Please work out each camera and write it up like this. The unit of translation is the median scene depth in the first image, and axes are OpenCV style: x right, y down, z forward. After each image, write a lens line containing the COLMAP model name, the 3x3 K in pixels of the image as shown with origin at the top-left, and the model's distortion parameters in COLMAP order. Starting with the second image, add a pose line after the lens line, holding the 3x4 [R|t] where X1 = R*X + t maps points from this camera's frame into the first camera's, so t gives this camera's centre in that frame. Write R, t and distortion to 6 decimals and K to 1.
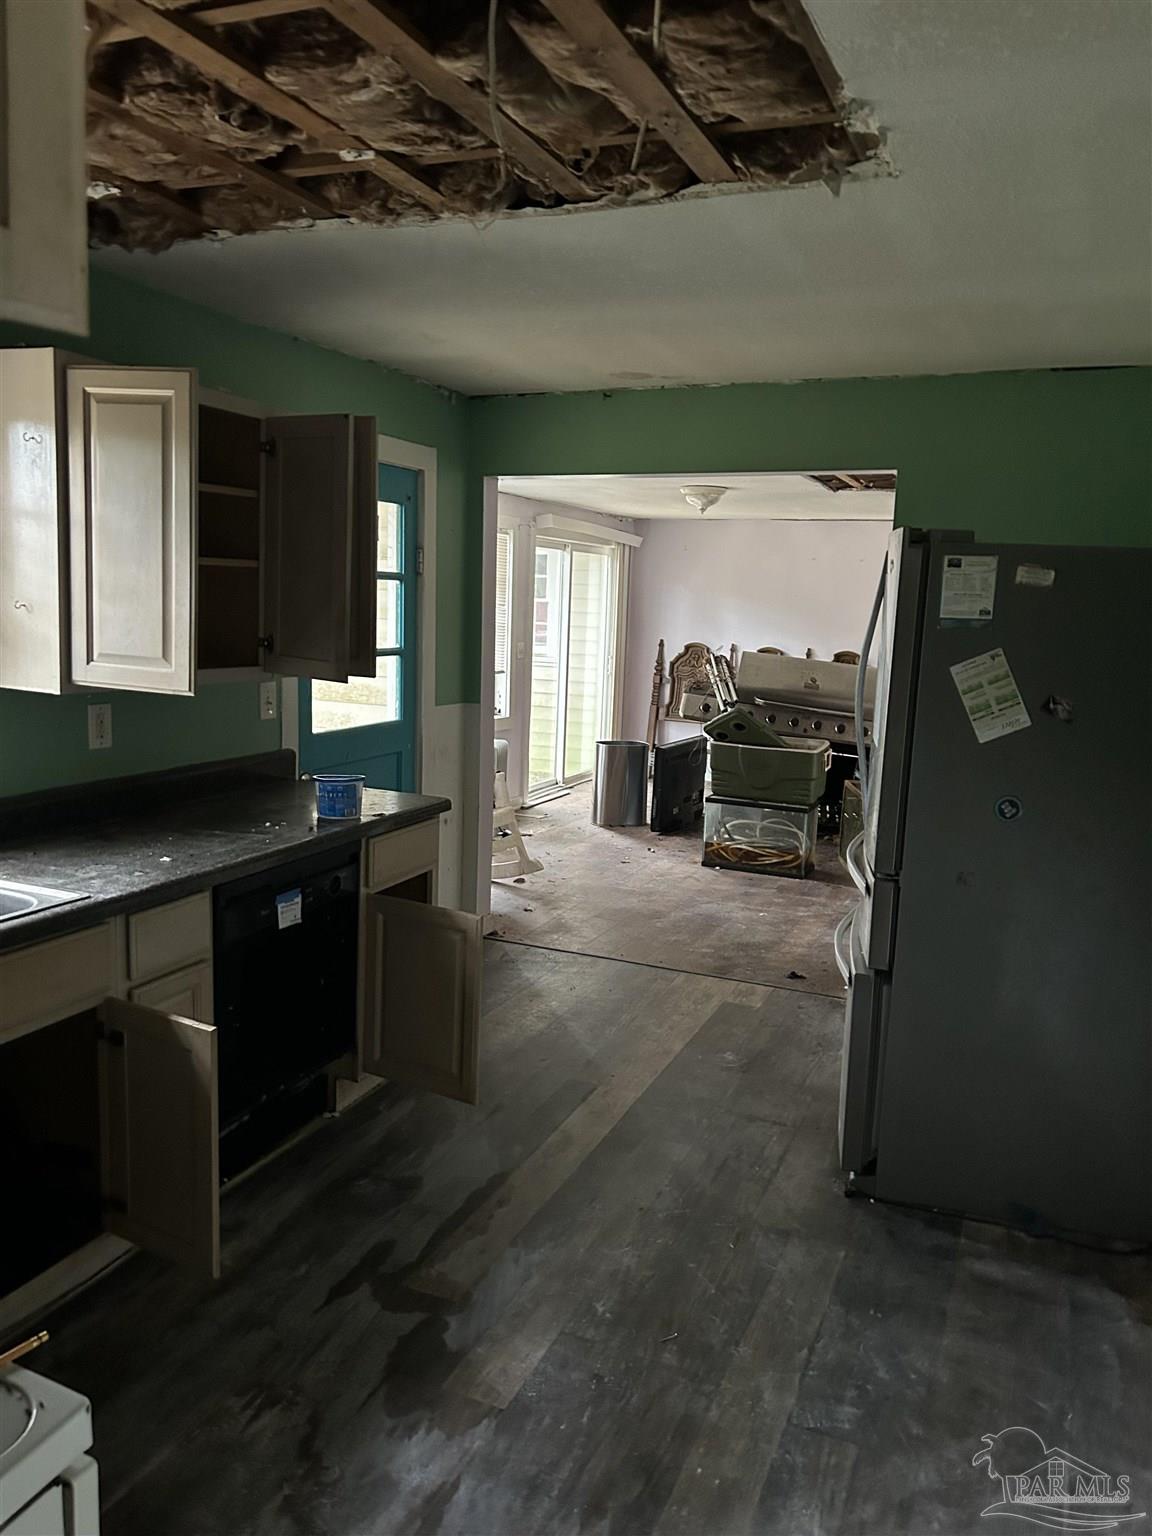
lens RADIAL K [[1145.2, 0, 576.6], [0, 1145.2, 765.8], [0, 0, 1]] dist [0.011293, -0.025145]
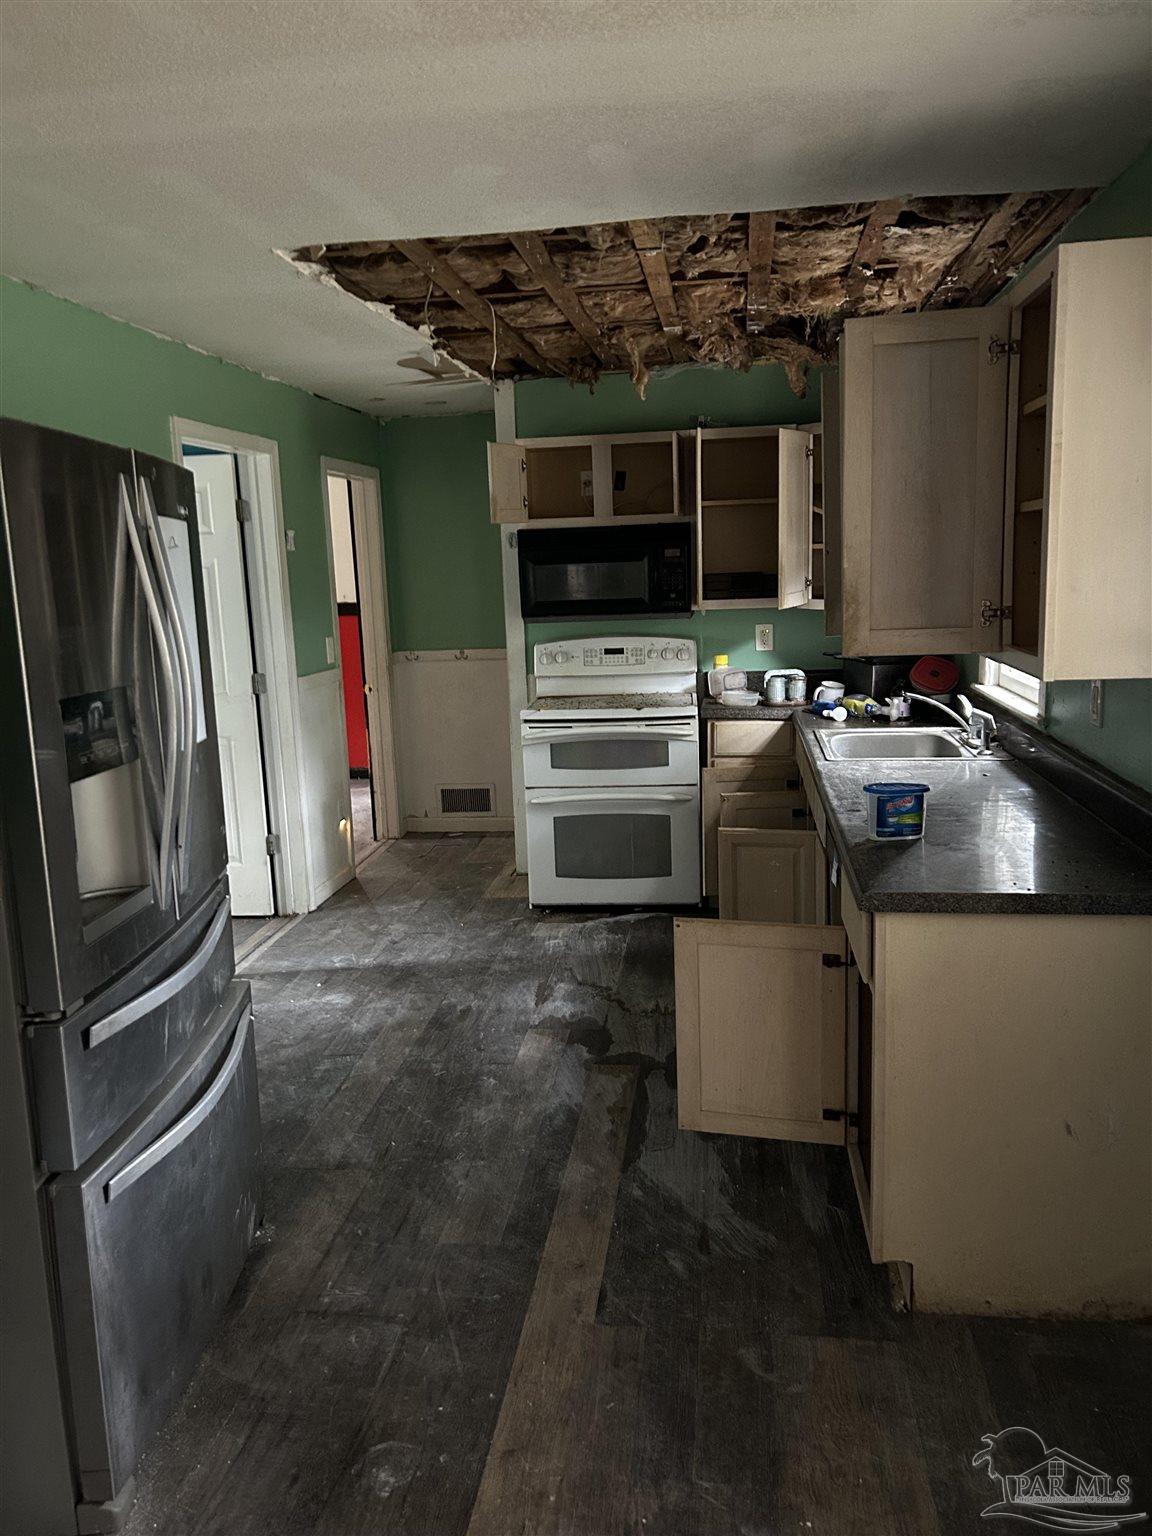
lens RADIAL K [[1145.2, 0, 576.9], [0, 1145.2, 765.0], [0, 0, 1]] dist [0.011293, -0.025145]
pose [[-0.963259, 0.041837, -0.265297, 0.286051], [-0.043386, 0.950580, 0.307434, -0.325276], [0.265048, 0.307649, -0.913839, 2.297695]]
